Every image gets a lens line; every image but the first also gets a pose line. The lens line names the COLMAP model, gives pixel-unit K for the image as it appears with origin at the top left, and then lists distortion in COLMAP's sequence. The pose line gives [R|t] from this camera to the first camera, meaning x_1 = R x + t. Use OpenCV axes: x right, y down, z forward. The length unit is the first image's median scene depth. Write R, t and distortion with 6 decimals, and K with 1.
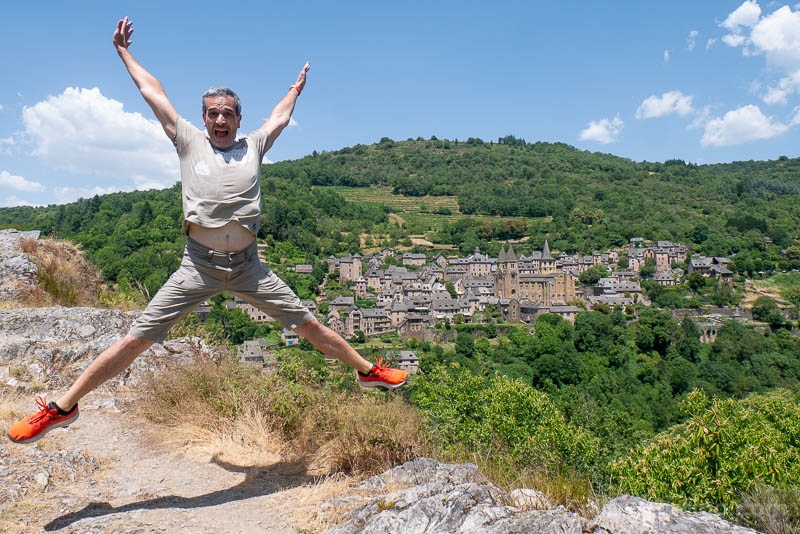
lens RADIAL K [[941.9, 0, 399.6], [0, 941.9, 268.2], [0, 0, 1]] dist [0.021452, 0.000000]
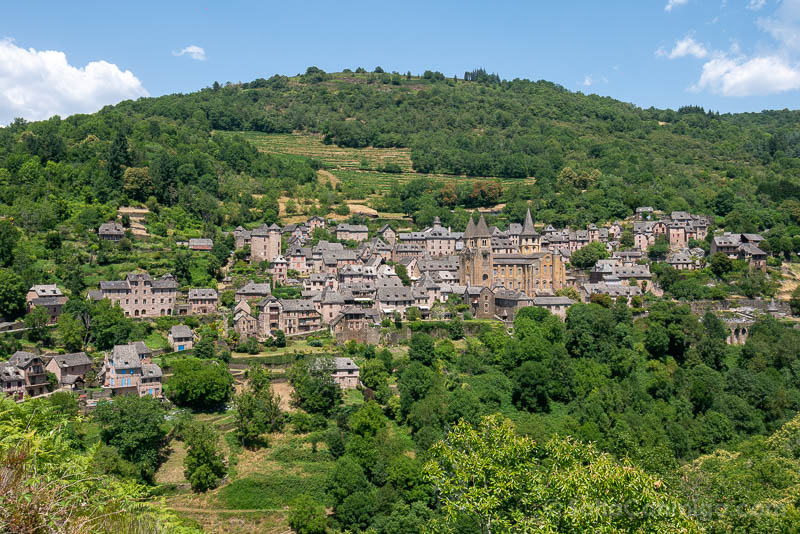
lens RADIAL K [[941.9, 0, 400.8], [0, 941.9, 265.1], [0, 0, 1]] dist [0.021452, 0.000000]
pose [[0.993531, 0.005853, 0.113414, -0.030861], [-0.008295, 0.999743, 0.021079, 0.000098], [-0.113262, -0.021883, 0.993324, 0.264309]]
